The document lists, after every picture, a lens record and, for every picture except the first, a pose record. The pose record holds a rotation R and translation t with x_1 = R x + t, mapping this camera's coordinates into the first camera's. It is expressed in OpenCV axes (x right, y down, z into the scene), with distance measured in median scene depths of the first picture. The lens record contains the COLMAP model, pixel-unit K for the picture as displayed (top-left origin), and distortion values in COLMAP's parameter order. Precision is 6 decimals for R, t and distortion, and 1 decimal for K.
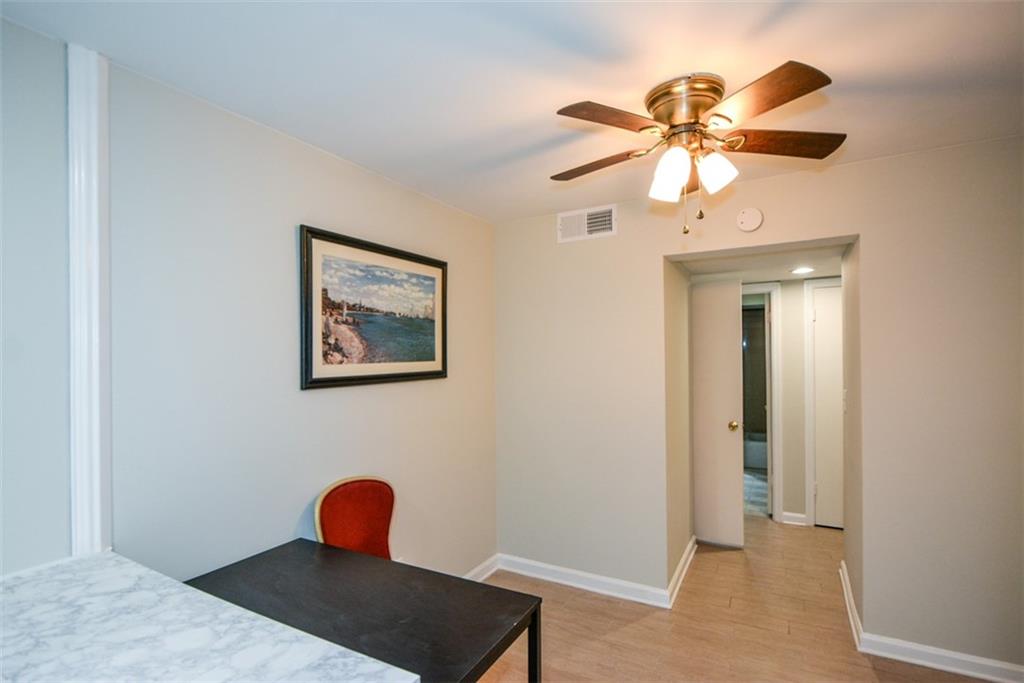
lens RADIAL K [[498.9, 0, 508.2], [0, 498.9, 353.2], [0, 0, 1]] dist [-0.004099, -0.004446]
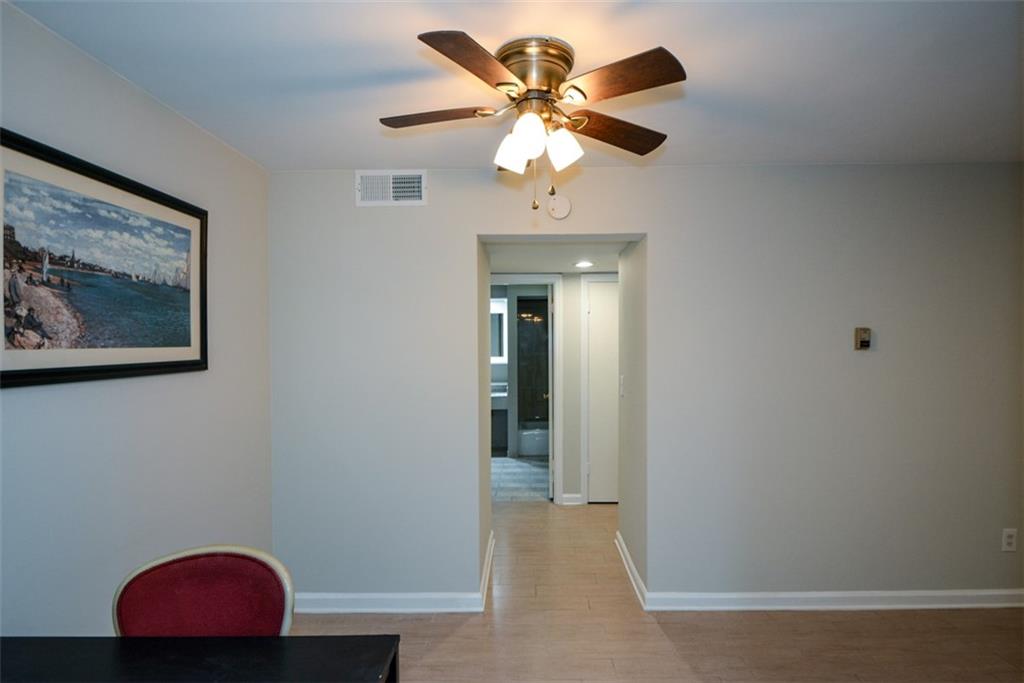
lens RADIAL K [[540.3, 0, 536.7], [0, 540.3, 355.0], [0, 0, 1]] dist [0.004371, -0.012692]
pose [[0.870415, -0.002534, 0.492312, -0.115743], [-0.006970, 0.999823, 0.017471, 0.012712], [-0.492270, -0.018638, 0.870243, 0.091657]]
